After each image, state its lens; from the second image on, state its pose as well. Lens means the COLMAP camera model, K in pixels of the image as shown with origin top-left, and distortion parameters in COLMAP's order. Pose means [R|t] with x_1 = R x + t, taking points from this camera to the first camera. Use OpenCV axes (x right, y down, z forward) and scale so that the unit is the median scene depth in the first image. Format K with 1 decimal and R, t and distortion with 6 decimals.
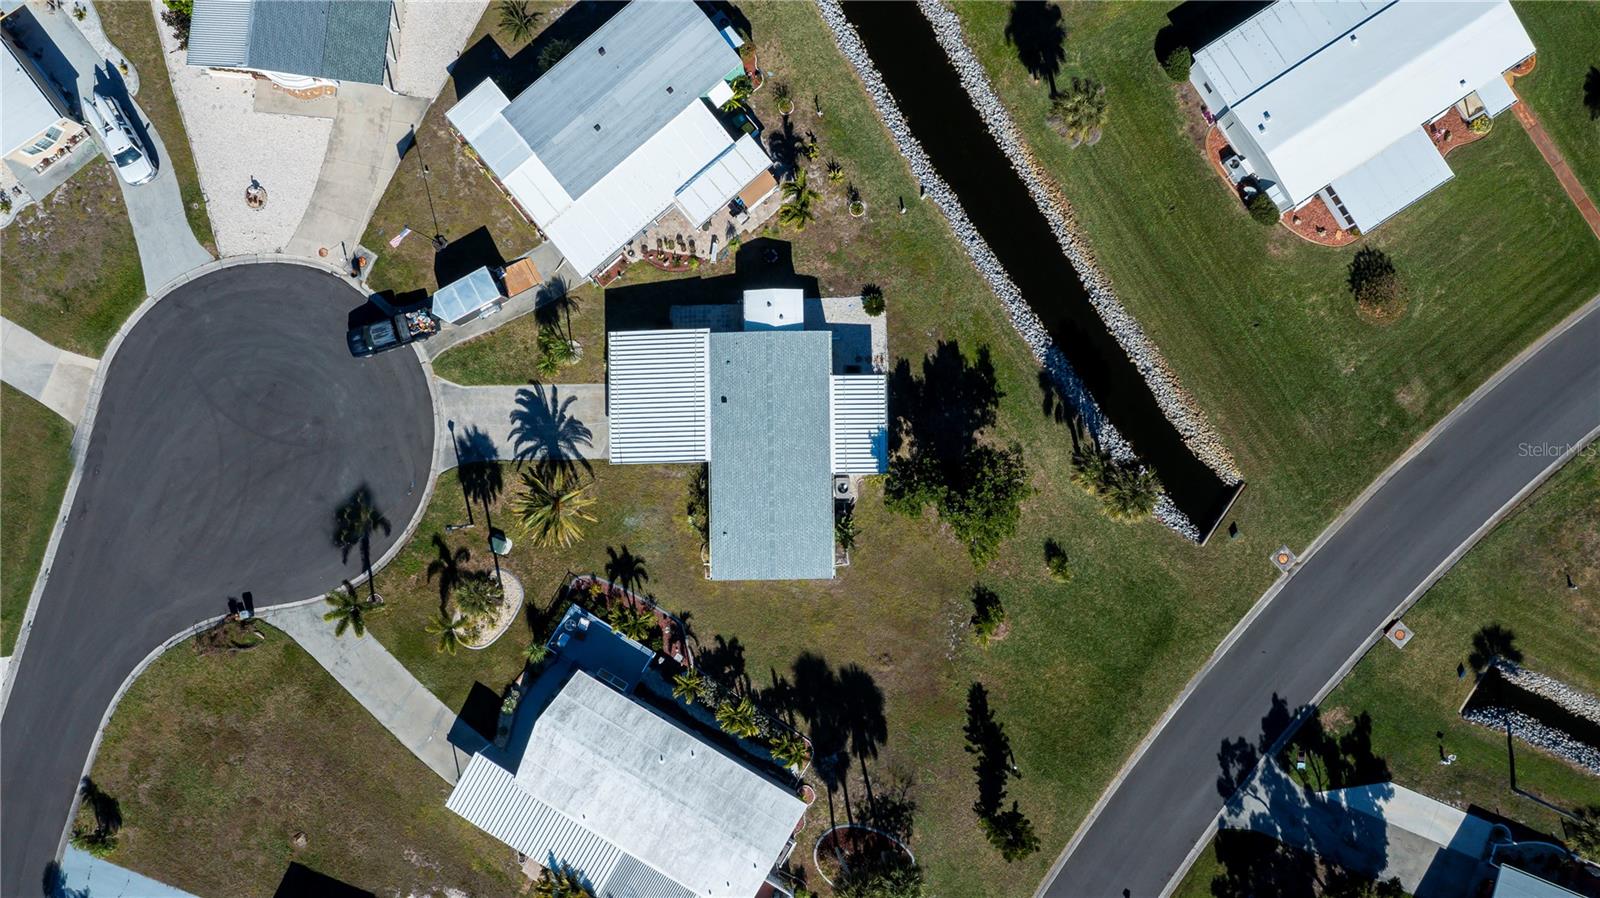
lens RADIAL K [[1246.8, 0, 801.7], [0, 1246.8, 449.3], [0, 0, 1]] dist [-0.009299, 0.005380]
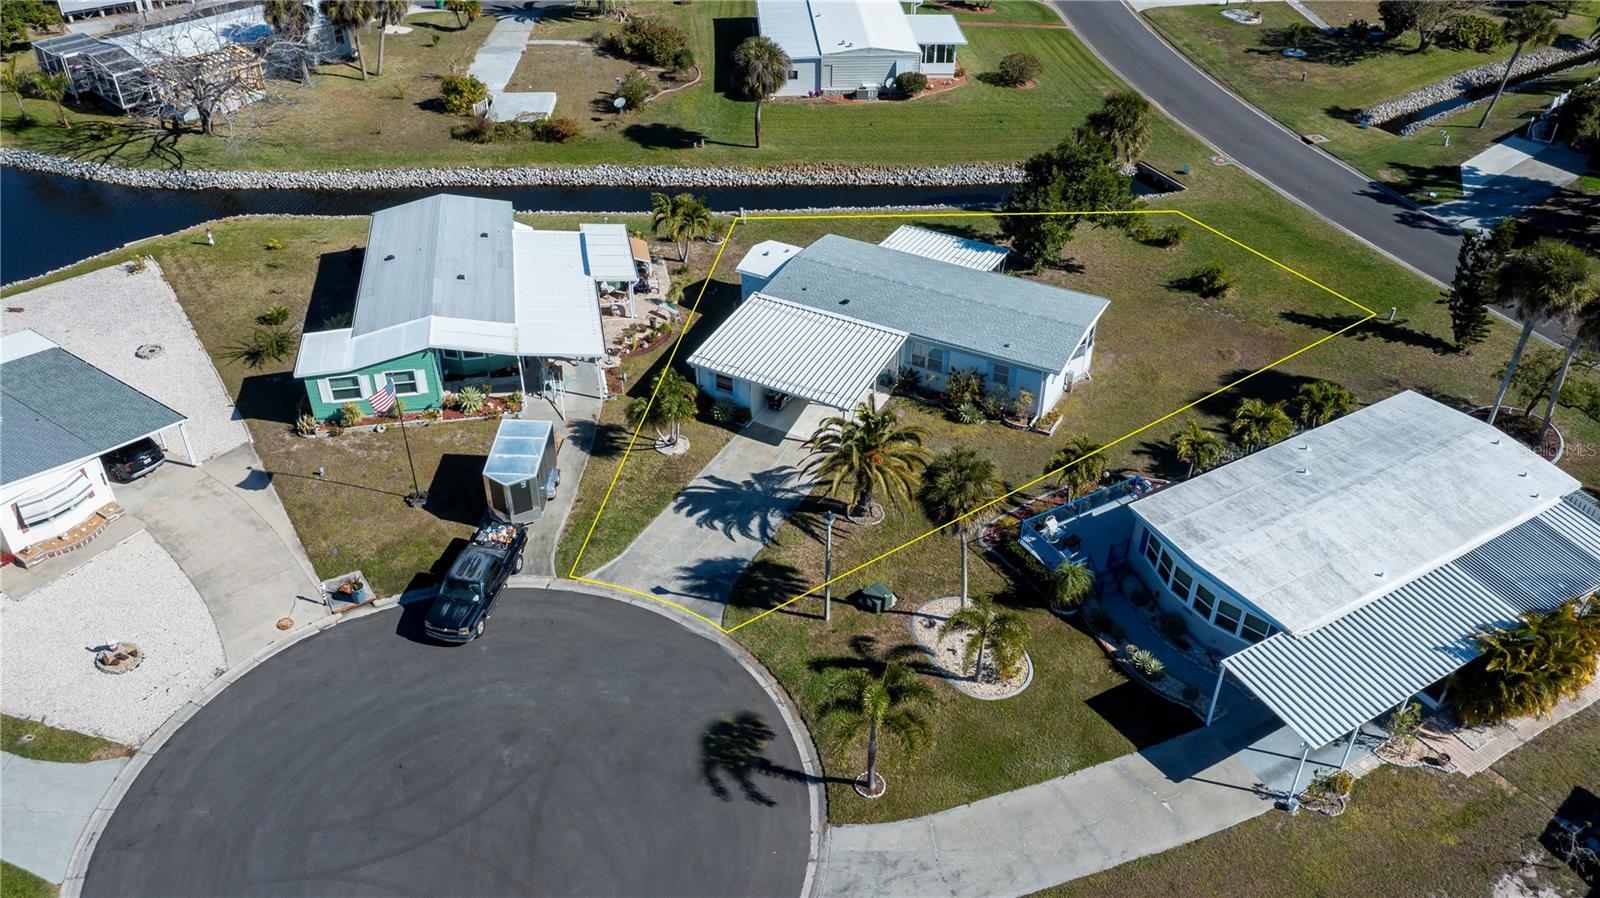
lens RADIAL K [[1246.8, 0, 793.1], [0, 1246.8, 445.7], [0, 0, 1]] dist [-0.009299, 0.005380]
pose [[0.487535, -0.500781, 0.715212, -0.646905], [0.872149, 0.317619, -0.372121, 0.238334], [-0.040814, 0.805193, 0.591606, 0.587906]]
